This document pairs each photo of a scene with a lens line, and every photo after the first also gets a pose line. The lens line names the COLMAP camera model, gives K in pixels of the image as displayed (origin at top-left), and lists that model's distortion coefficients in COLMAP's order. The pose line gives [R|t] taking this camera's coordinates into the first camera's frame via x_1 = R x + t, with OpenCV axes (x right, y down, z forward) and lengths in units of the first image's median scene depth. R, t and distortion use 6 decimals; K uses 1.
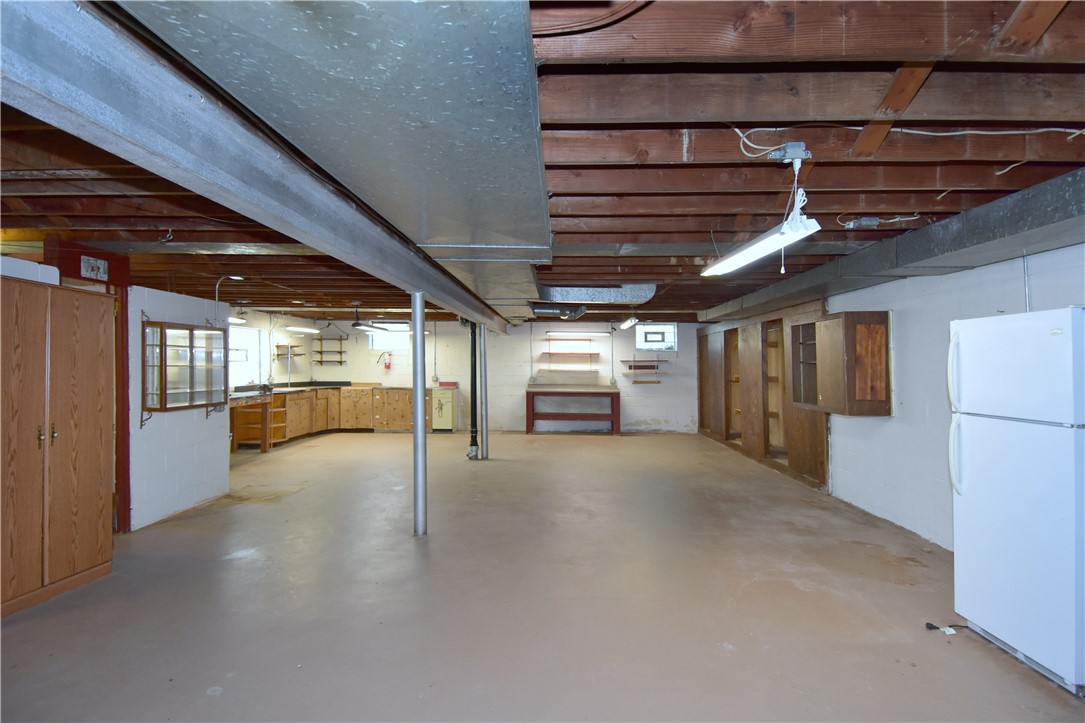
lens RADIAL K [[587.5, 0, 539.7], [0, 587.5, 359.6], [0, 0, 1]] dist [0.013977, -0.019239]
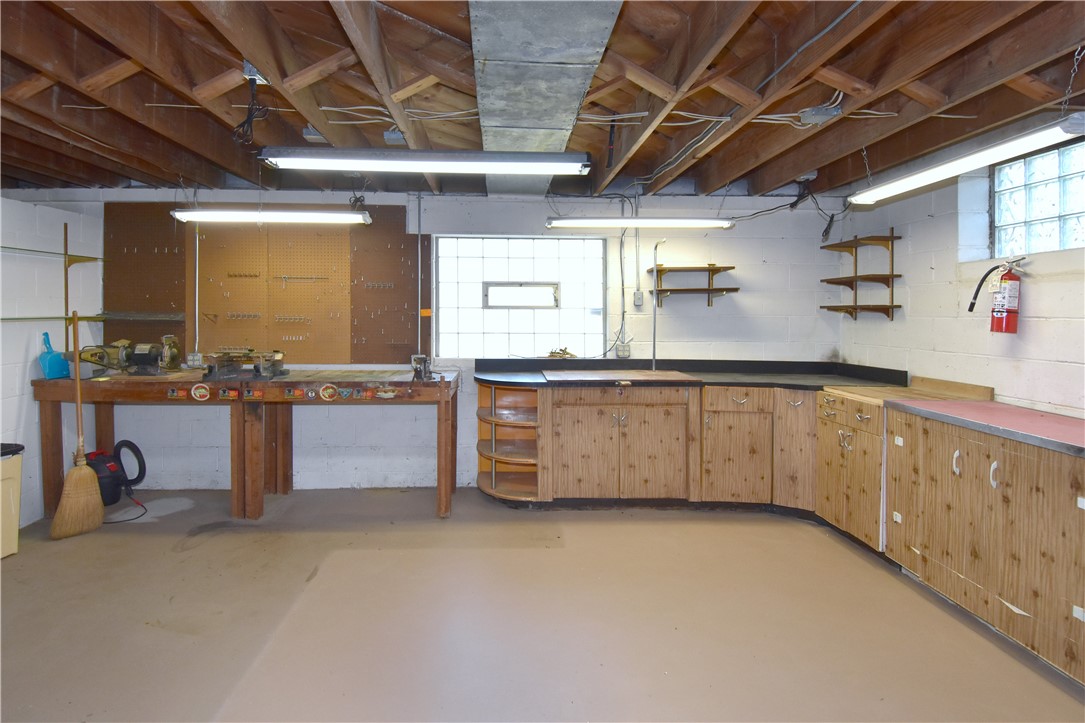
lens RADIAL K [[587.5, 0, 514.1], [0, 587.5, 317.3], [0, 0, 1]] dist [0.013977, -0.019239]
pose [[0.051920, 0.003697, -0.998644, -0.023216], [0.003475, 0.999986, 0.003882, 0.007070], [0.998645, -0.003672, 0.051906, 0.783629]]
